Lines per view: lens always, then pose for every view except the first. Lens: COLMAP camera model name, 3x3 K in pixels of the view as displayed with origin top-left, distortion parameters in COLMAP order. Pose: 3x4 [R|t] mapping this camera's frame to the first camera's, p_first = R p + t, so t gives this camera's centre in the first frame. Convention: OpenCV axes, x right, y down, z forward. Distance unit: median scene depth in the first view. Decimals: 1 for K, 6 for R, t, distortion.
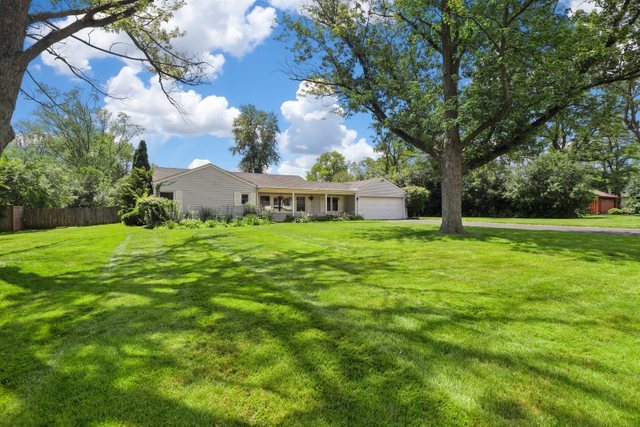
lens RADIAL K [[297.7, 0, 321.1], [0, 297.7, 209.5], [0, 0, 1]] dist [-0.015530, 0.000767]
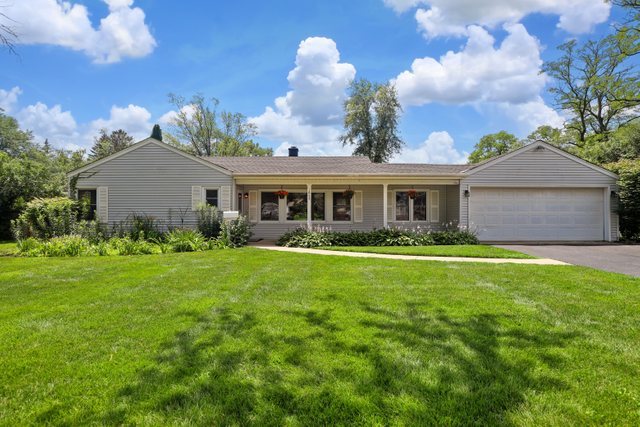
lens RADIAL K [[320.9, 0, 320.9], [0, 320.9, 211.6], [0, 0, 1]] dist [-0.019994, 0.001228]
pose [[0.870489, 0.000114, -0.492188, 0.165606], [-0.001453, 0.999996, -0.002339, -0.008039], [0.492186, 0.002752, 0.870486, 0.482808]]
